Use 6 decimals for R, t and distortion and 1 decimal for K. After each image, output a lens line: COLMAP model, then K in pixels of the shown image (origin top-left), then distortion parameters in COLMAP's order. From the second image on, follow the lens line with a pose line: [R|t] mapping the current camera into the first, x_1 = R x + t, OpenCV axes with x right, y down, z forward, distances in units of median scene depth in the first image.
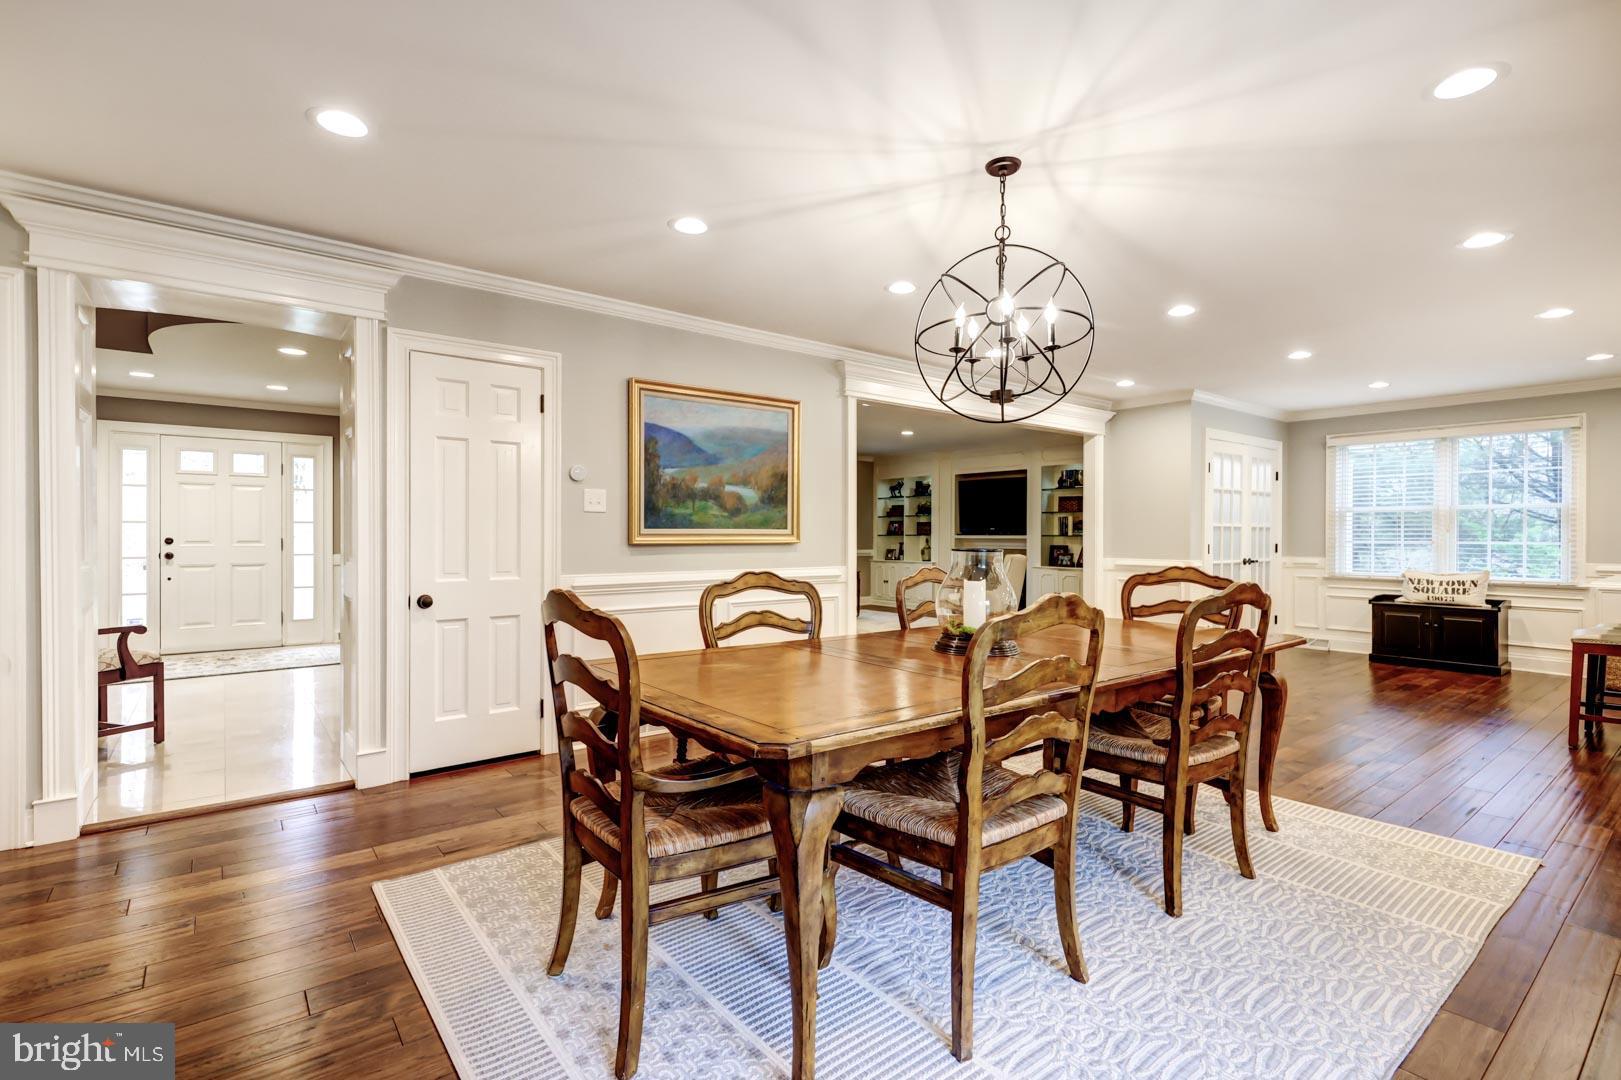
lens RADIAL K [[744.9, 0, 810.8], [0, 744.9, 537.0], [0, 0, 1]] dist [0.004606, 0.000241]
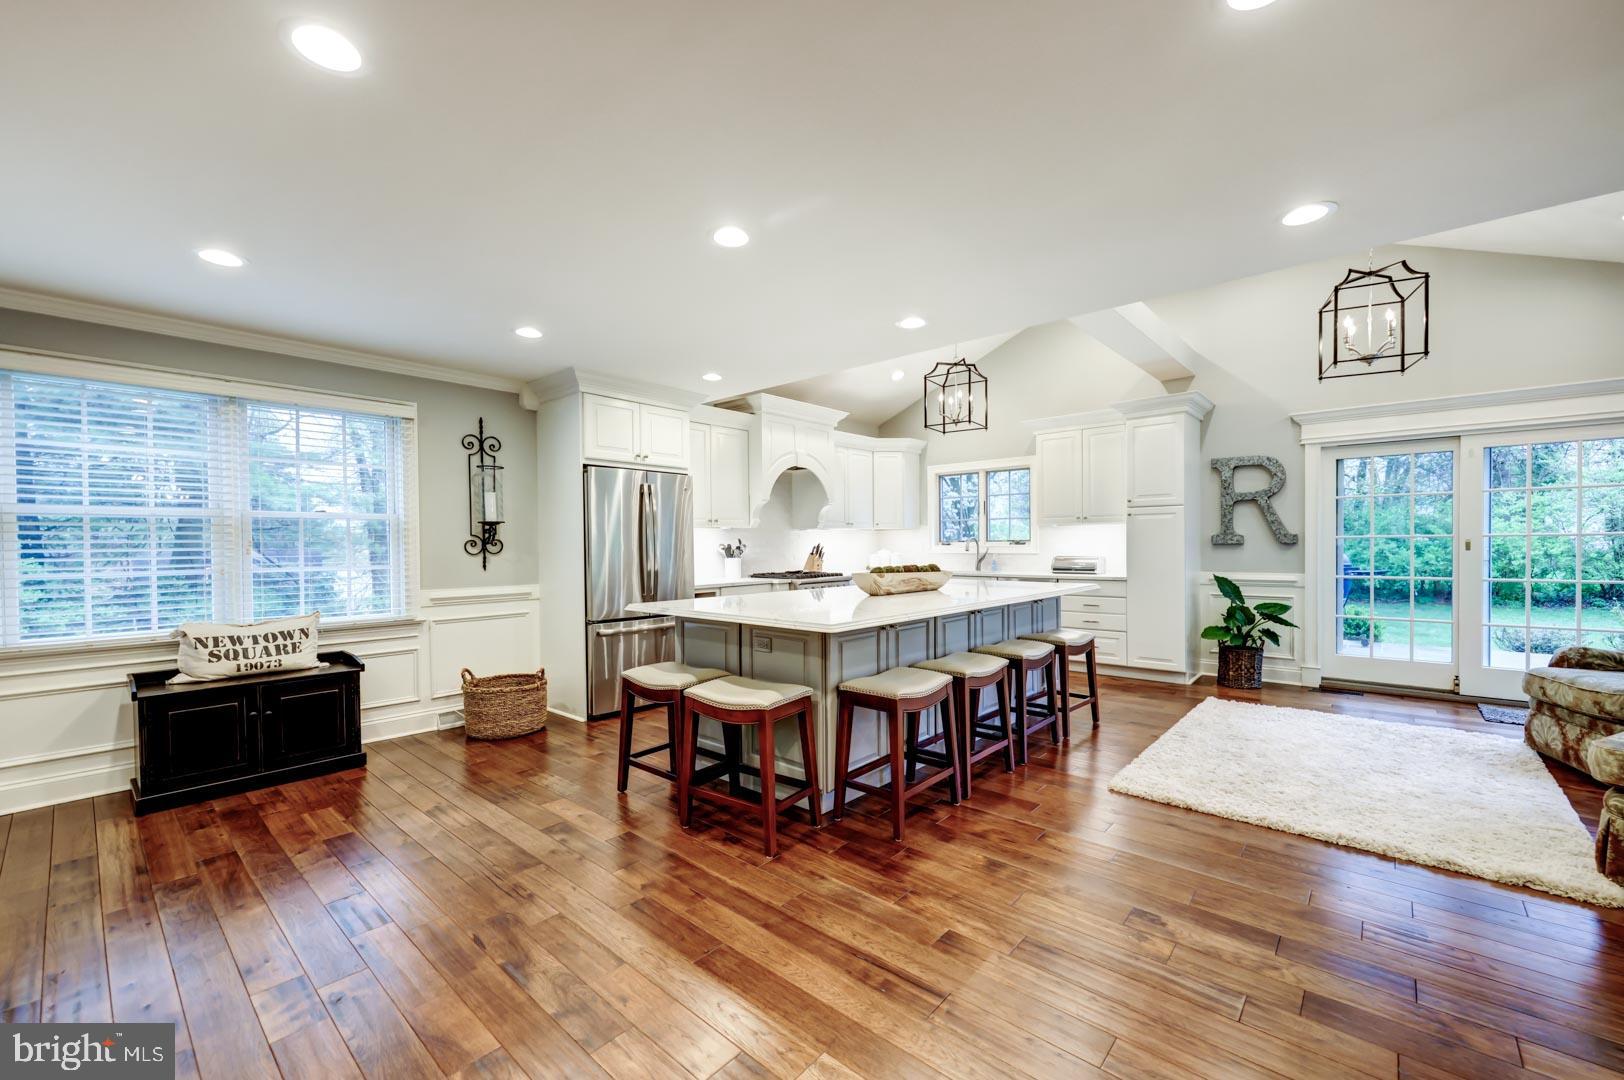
lens RADIAL K [[648.9, 0, 811.3], [0, 648.9, 555.0], [0, 0, 1]] dist [-0.001699, -0.000077]
pose [[-0.183337, -0.017569, 0.982893, 0.368155], [0.009825, 0.999758, 0.019703, -0.017252], [-0.983001, 0.013269, -0.183119, 0.960532]]
